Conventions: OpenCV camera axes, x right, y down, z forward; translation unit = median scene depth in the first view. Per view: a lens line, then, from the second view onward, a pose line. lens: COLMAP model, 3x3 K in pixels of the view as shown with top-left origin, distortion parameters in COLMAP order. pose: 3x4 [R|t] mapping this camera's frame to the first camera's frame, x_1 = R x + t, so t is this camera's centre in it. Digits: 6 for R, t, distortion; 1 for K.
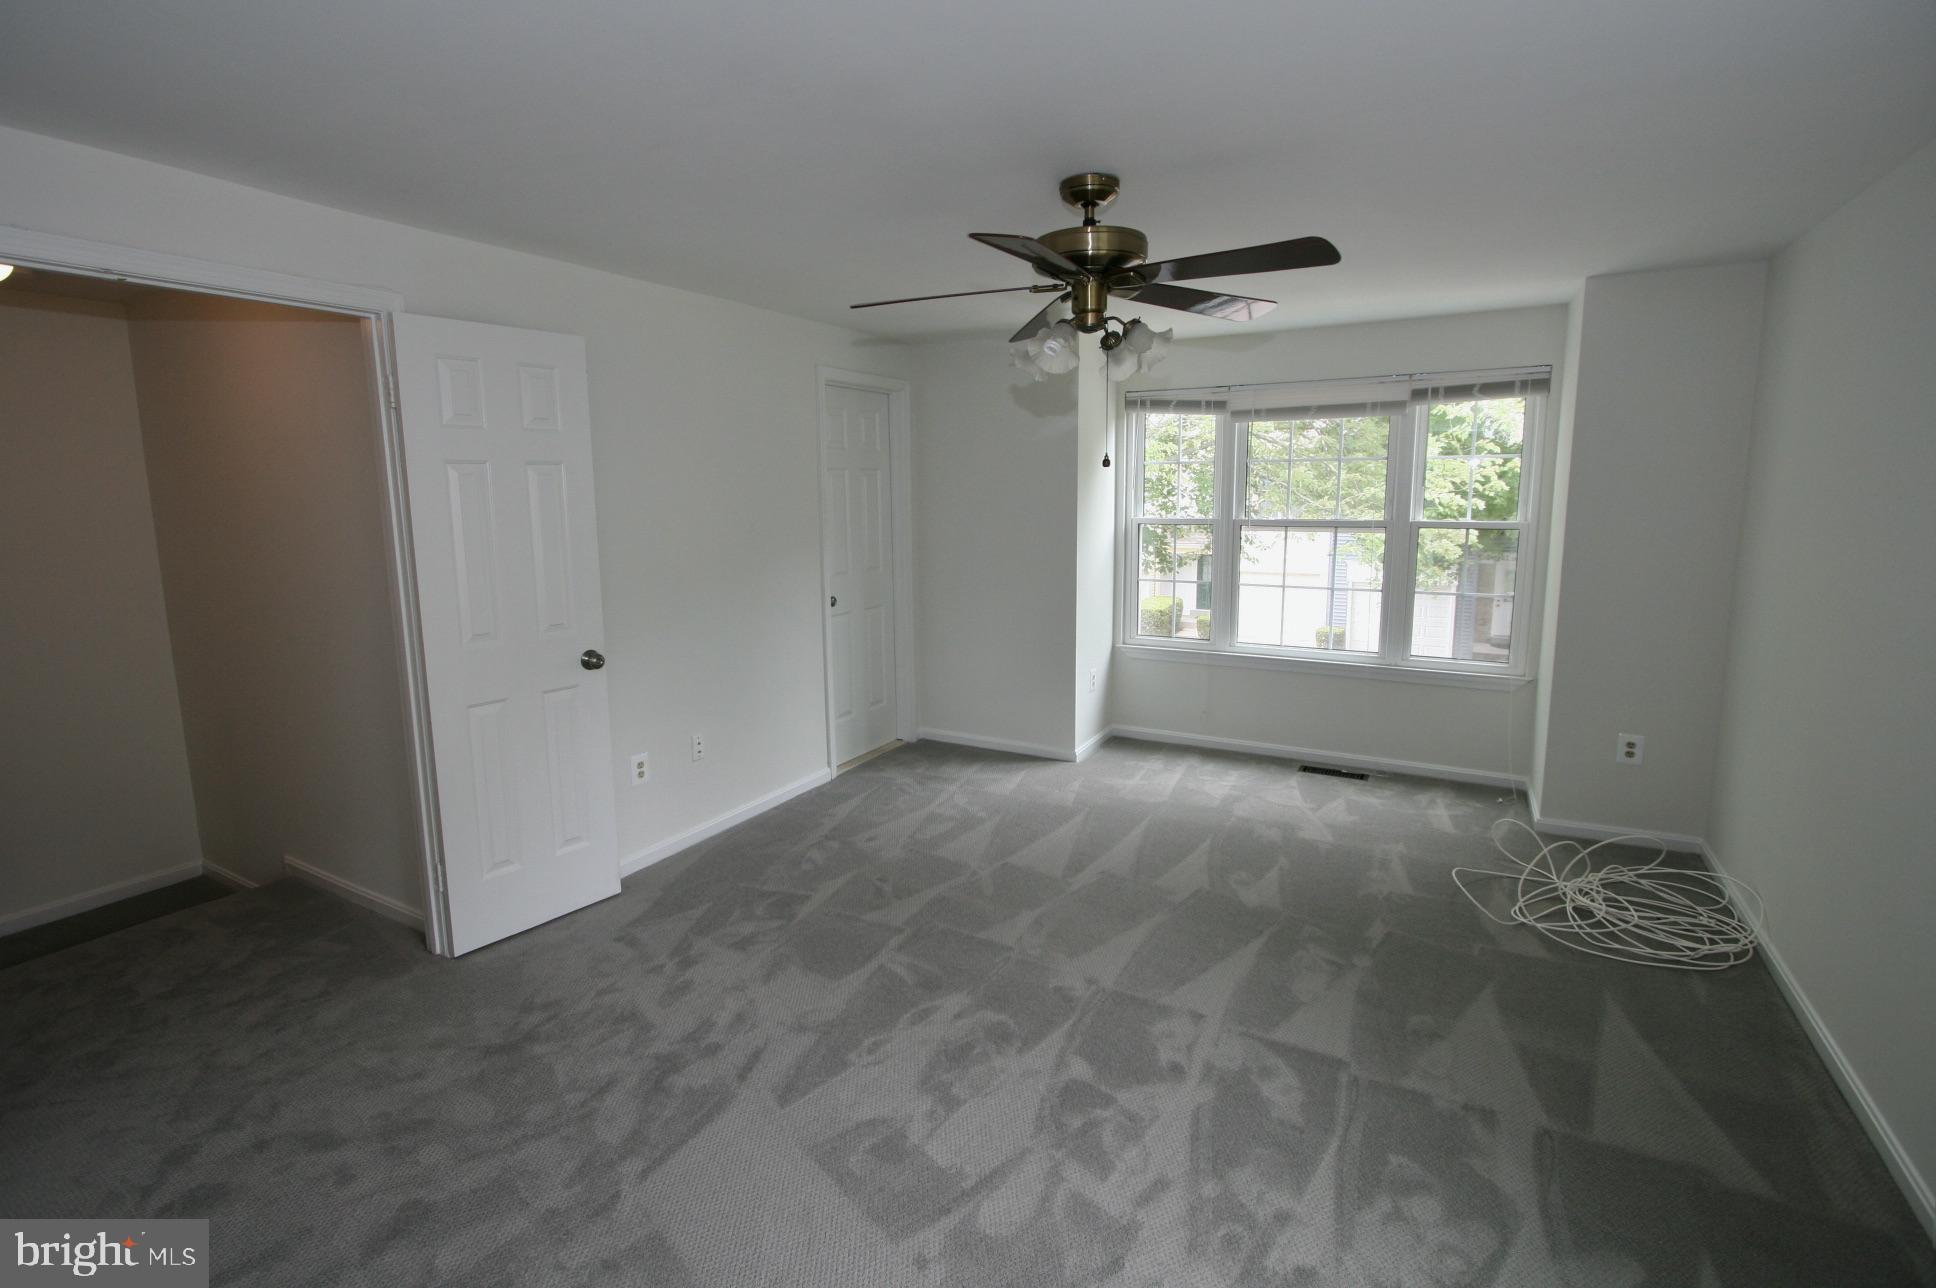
lens RADIAL K [[894.6, 0, 952.7], [0, 894.6, 625.1], [0, 0, 1]] dist [-0.015764, 0.001544]
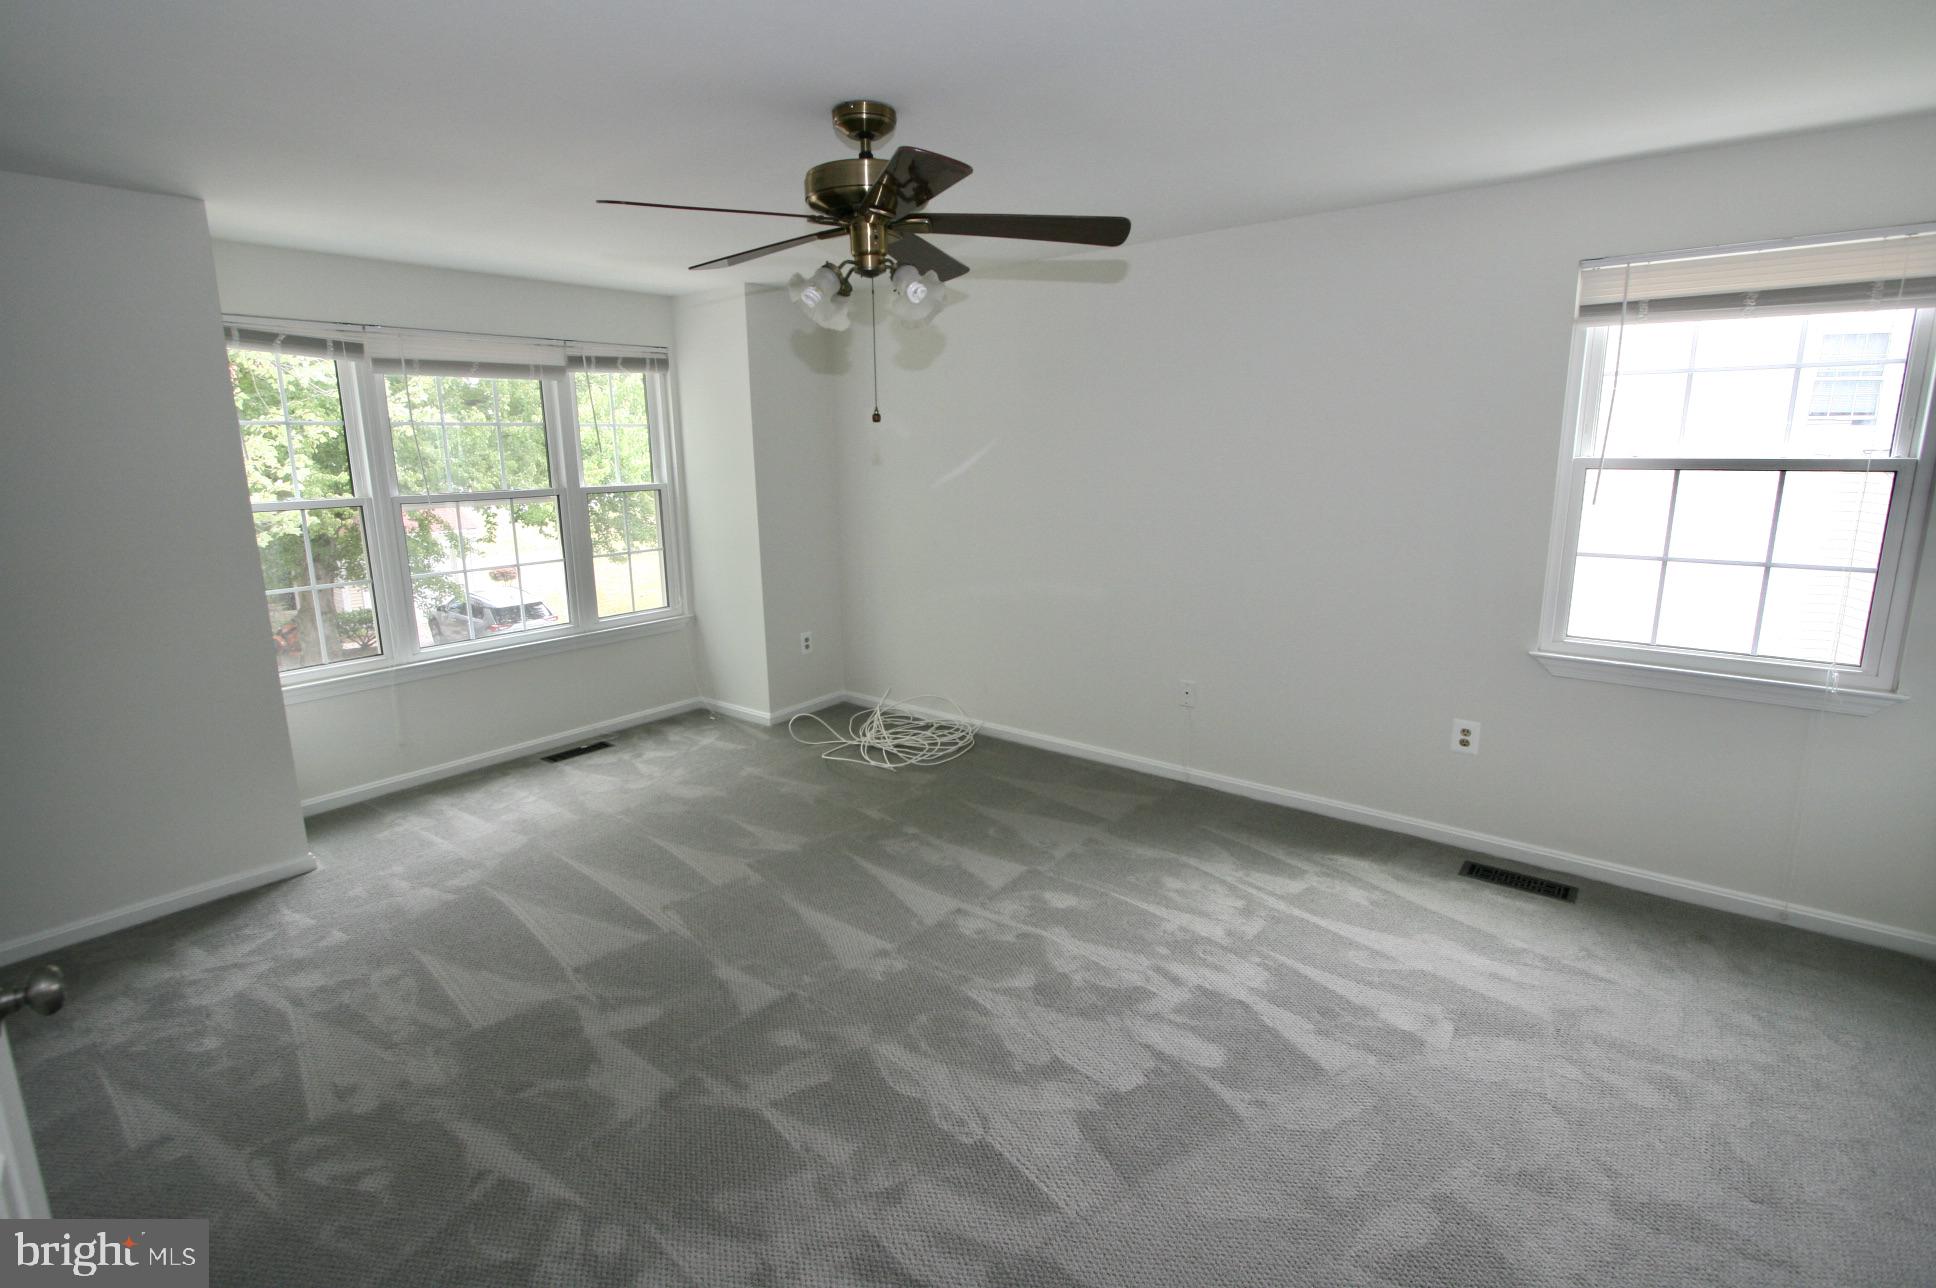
lens RADIAL K [[894.6, 0, 952.7], [0, 894.6, 625.1], [0, 0, 1]] dist [-0.015764, 0.001544]
pose [[0.160092, -0.185556, 0.969505, -0.524266], [0.164452, 0.973460, 0.159157, -0.068519], [-0.973307, 0.133957, 0.186358, 0.511835]]
